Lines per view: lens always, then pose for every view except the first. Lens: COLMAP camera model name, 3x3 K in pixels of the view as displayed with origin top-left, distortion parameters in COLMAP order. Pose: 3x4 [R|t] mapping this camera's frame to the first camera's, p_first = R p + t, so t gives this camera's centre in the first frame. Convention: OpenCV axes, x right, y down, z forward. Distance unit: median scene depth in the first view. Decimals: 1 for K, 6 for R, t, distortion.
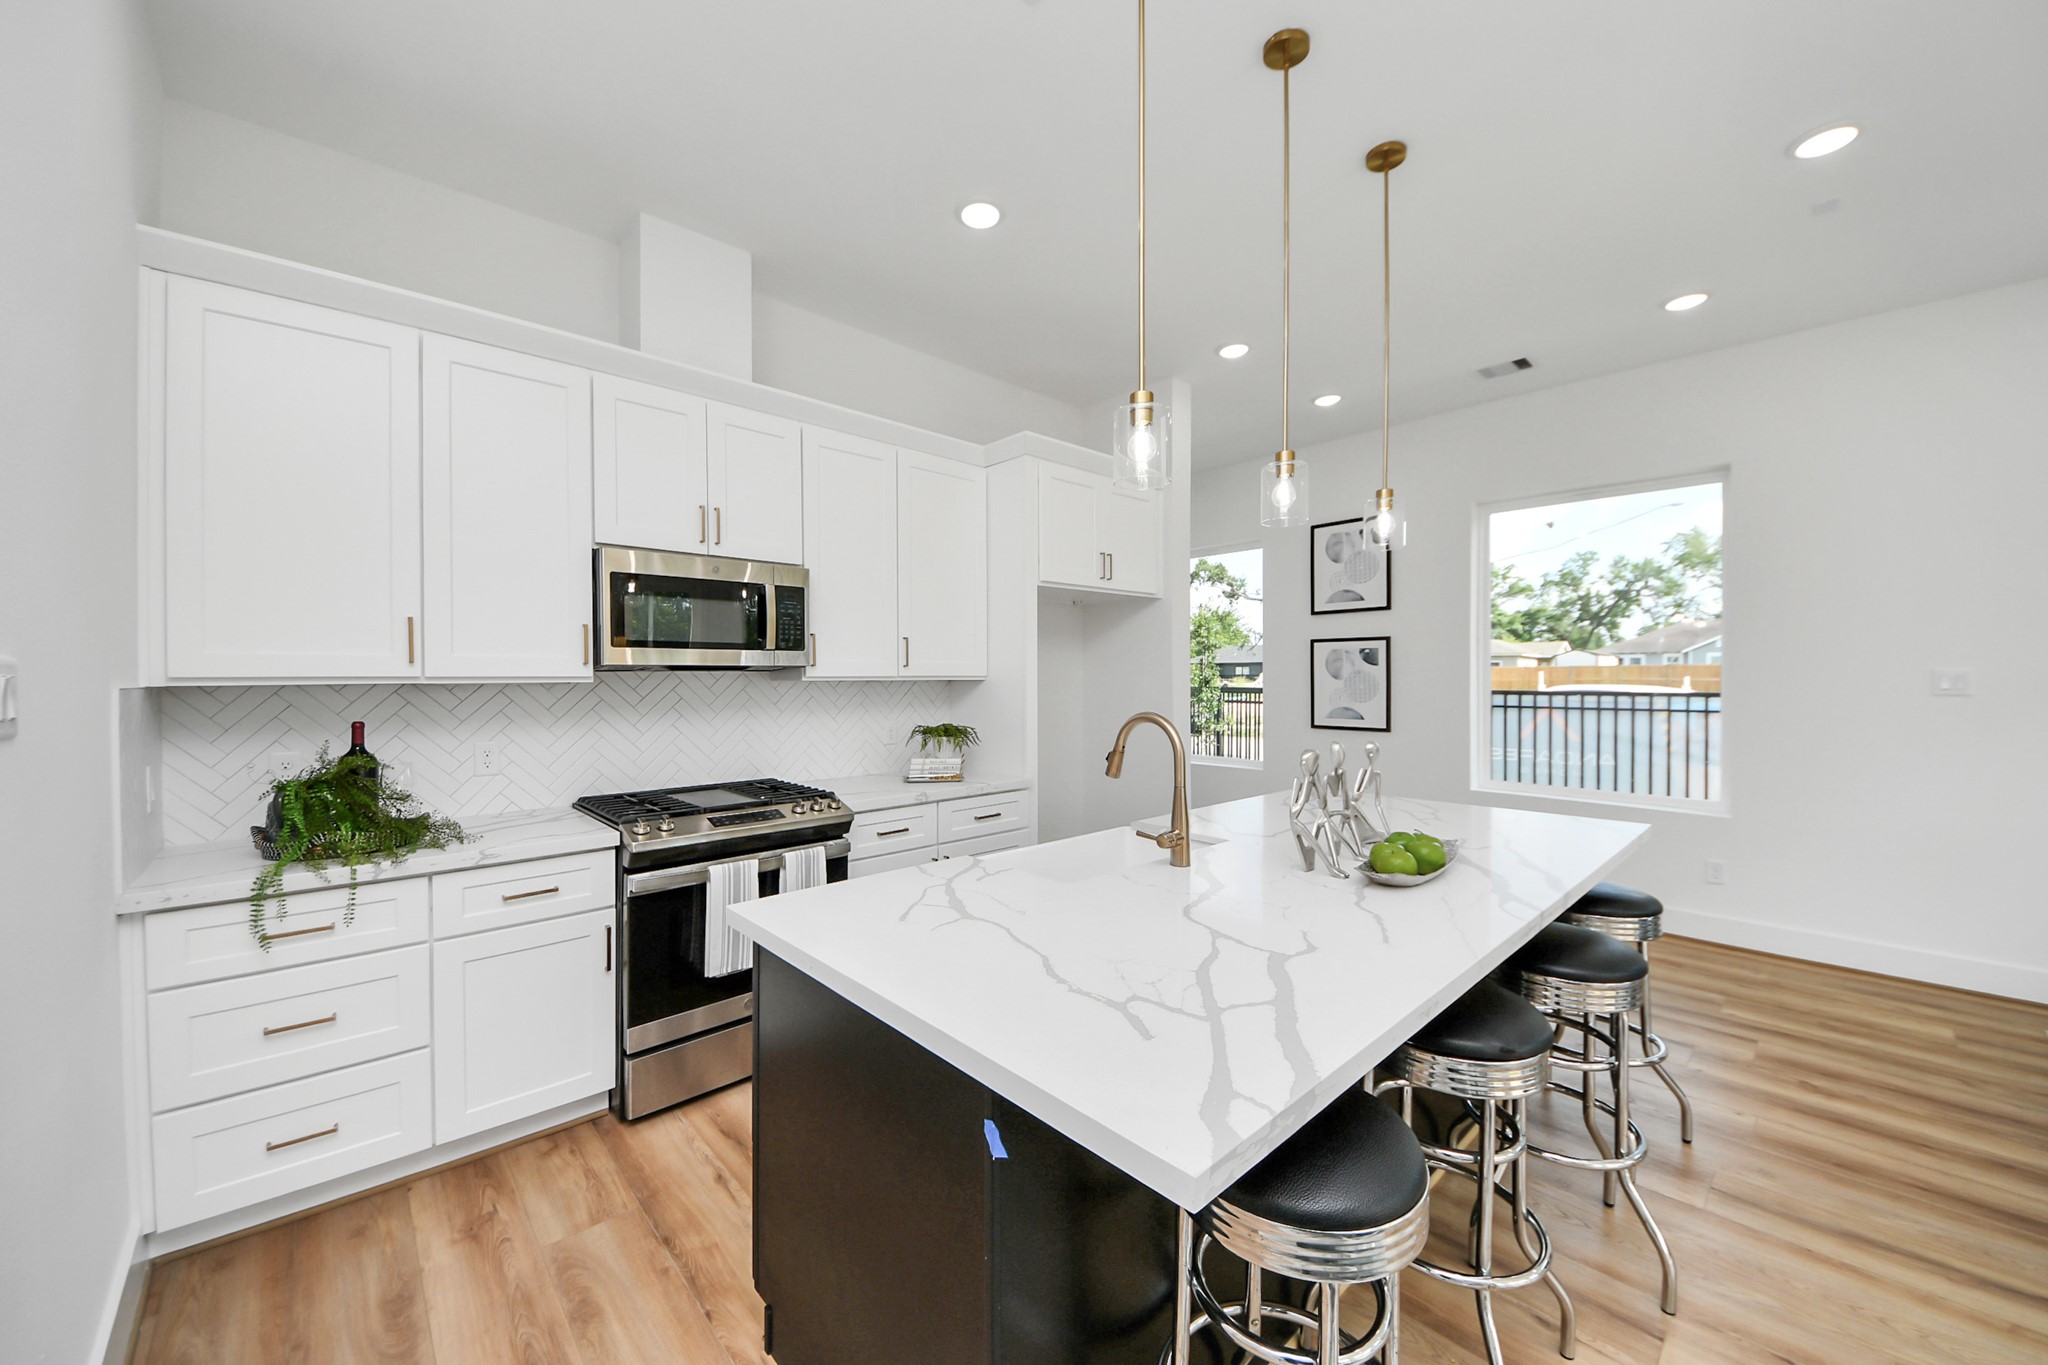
lens RADIAL K [[770.9, 0, 1026.4], [0, 770.9, 685.3], [0, 0, 1]] dist [0.000164, -0.009977]
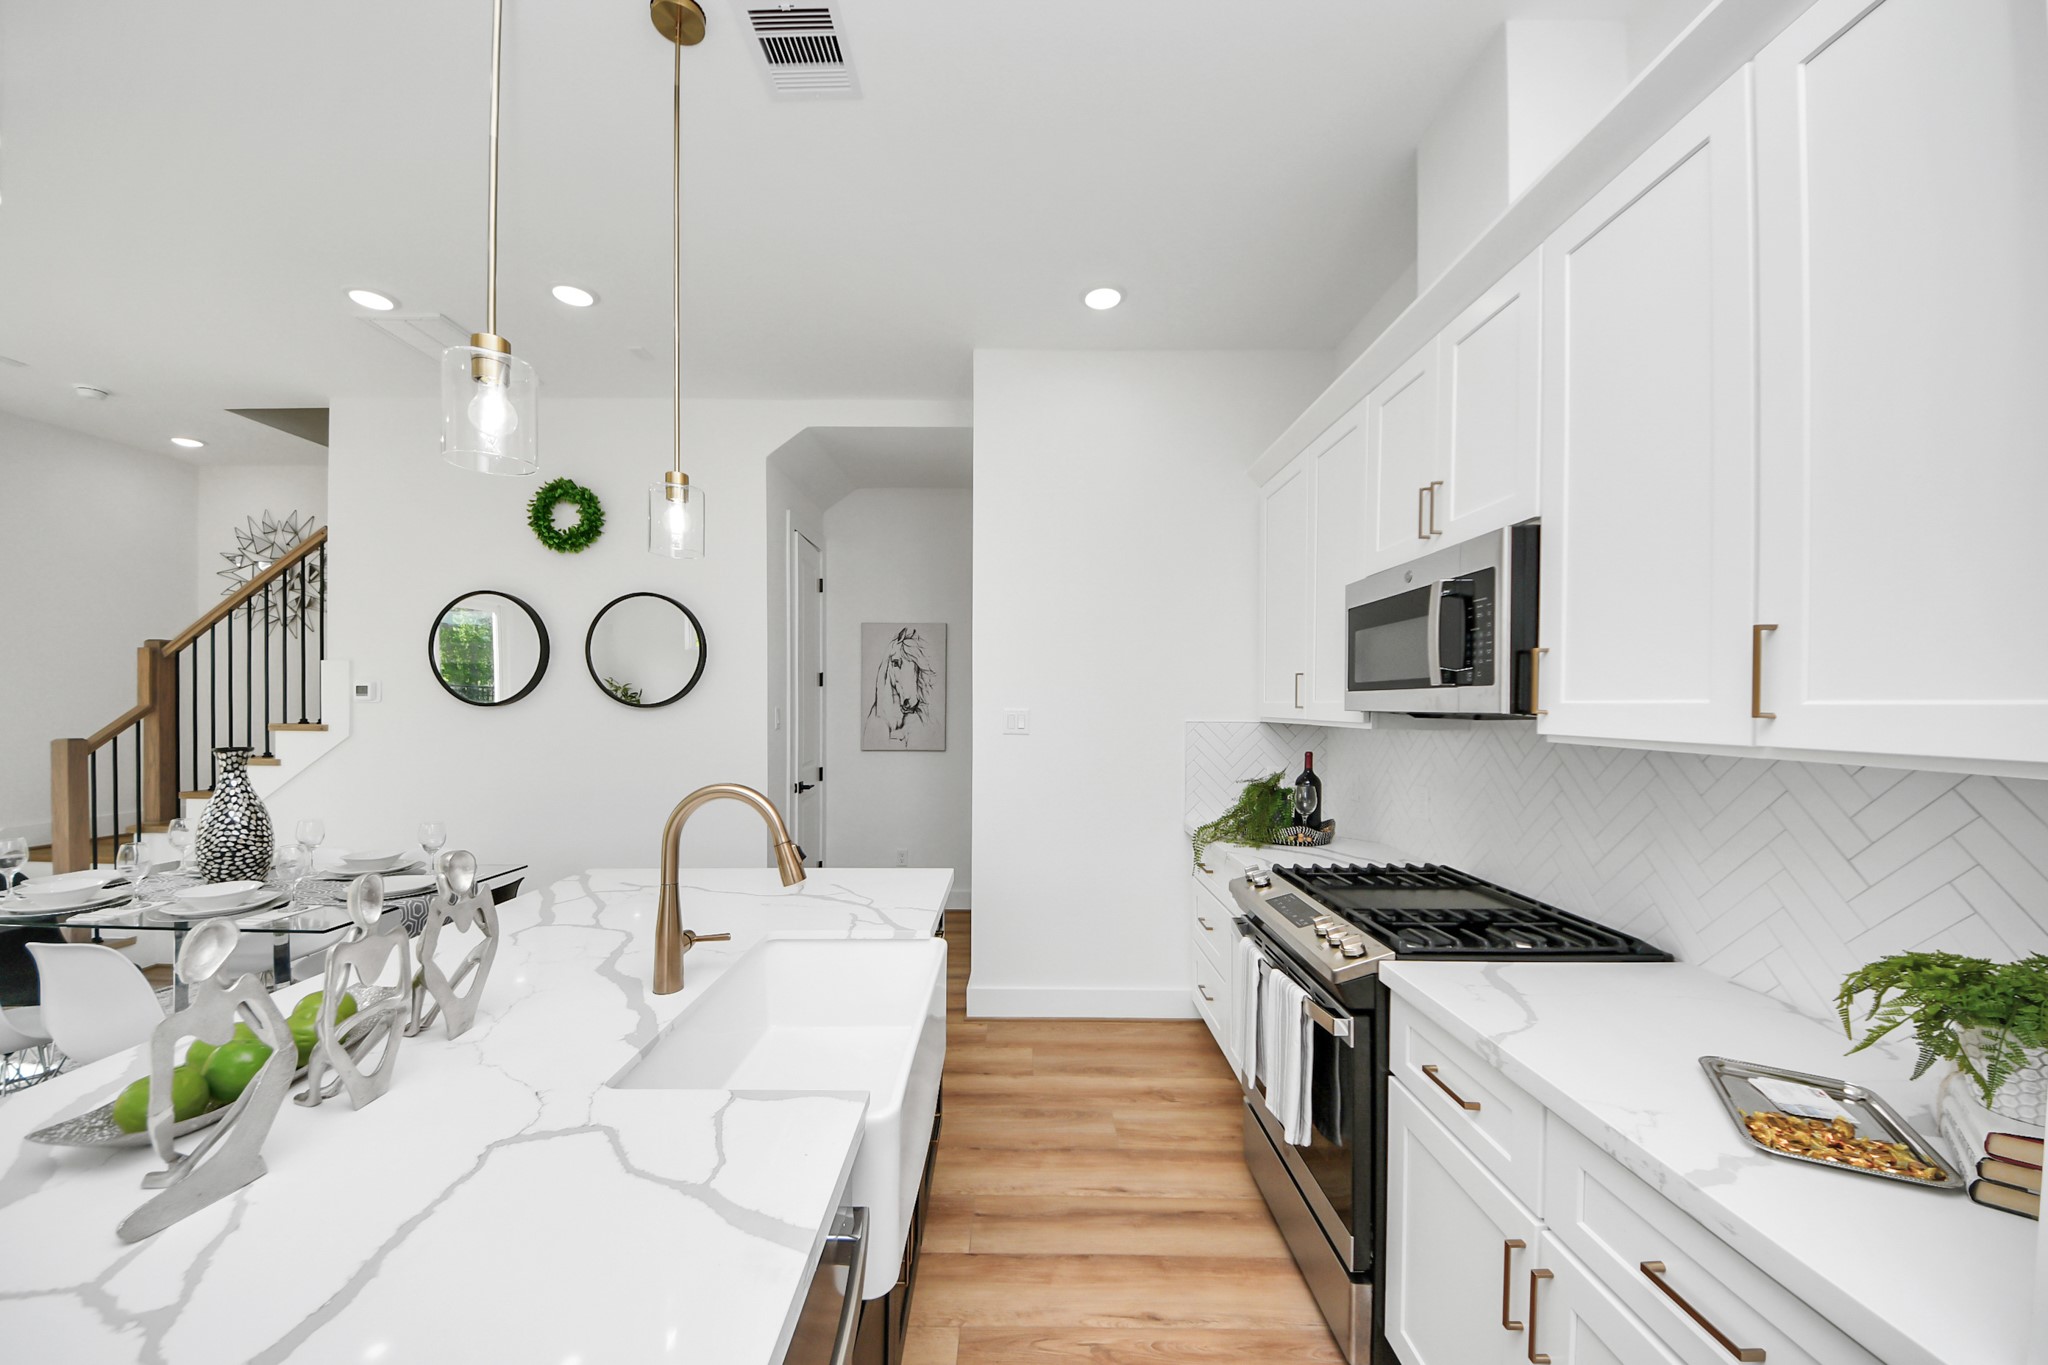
lens RADIAL K [[726.8, 0, 1019.9], [0, 726.8, 710.7], [0, 0, 1]] dist [0.025480, -0.019659]
pose [[-0.687648, 0.002818, -0.726039, 0.314289], [-0.017265, 0.999646, 0.020232, -0.032545], [0.725839, 0.026447, -0.687356, 1.139696]]
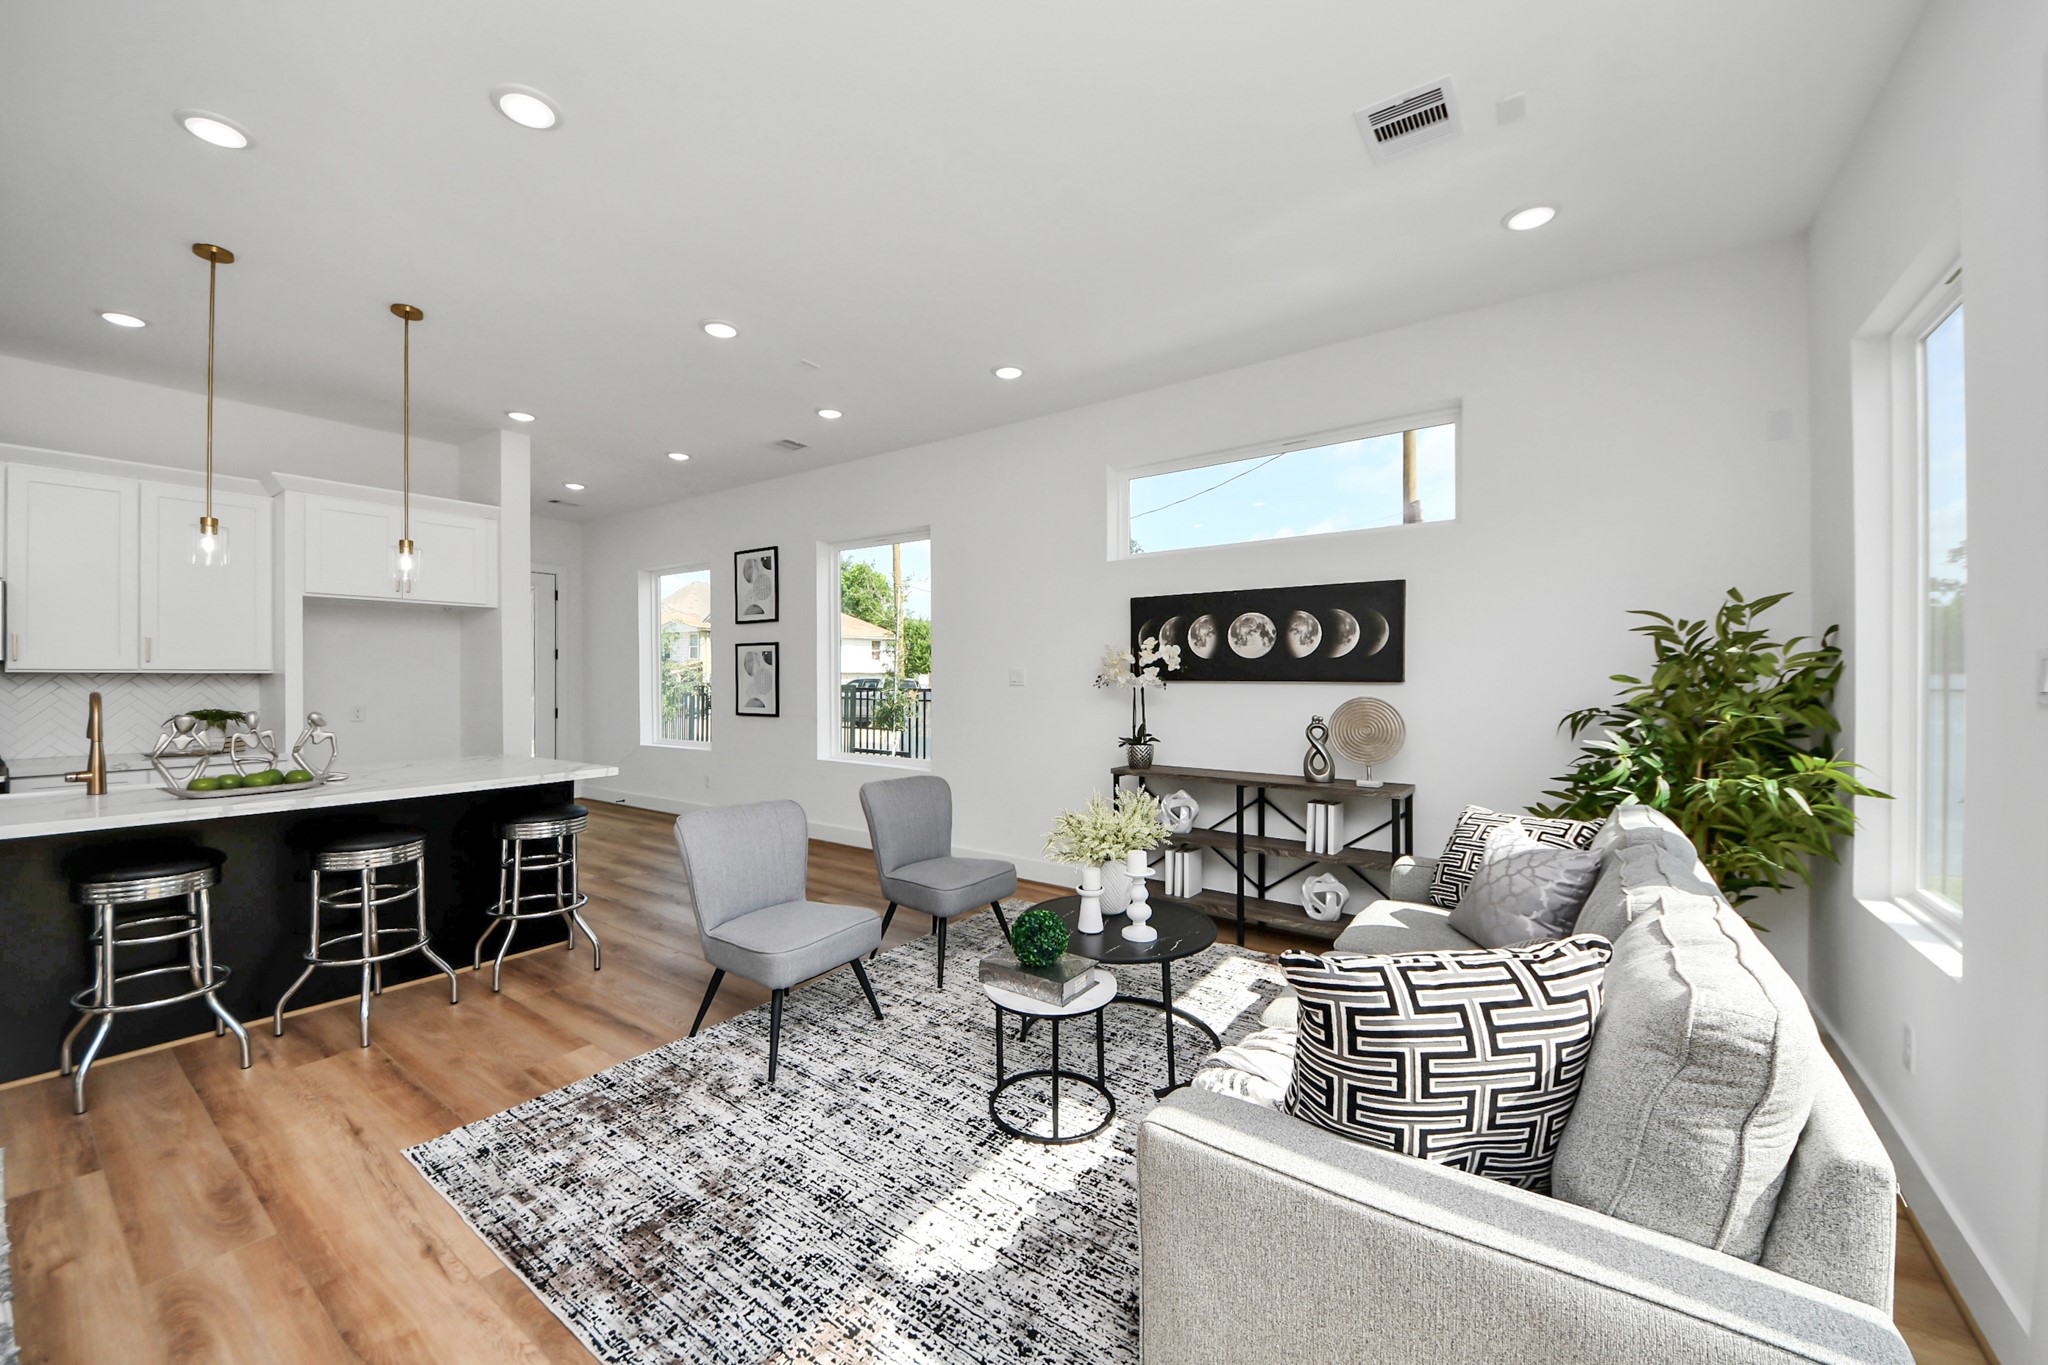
lens RADIAL K [[739.5, 0, 968.4], [0, 739.5, 683.0], [0, 0, 1]] dist [0.011776, -0.008571]
pose [[0.979705, 0.000608, 0.200443, 0.928085], [0.000381, 0.999988, -0.004899, 0.017782], [-0.200444, 0.004876, 0.979693, -0.459059]]
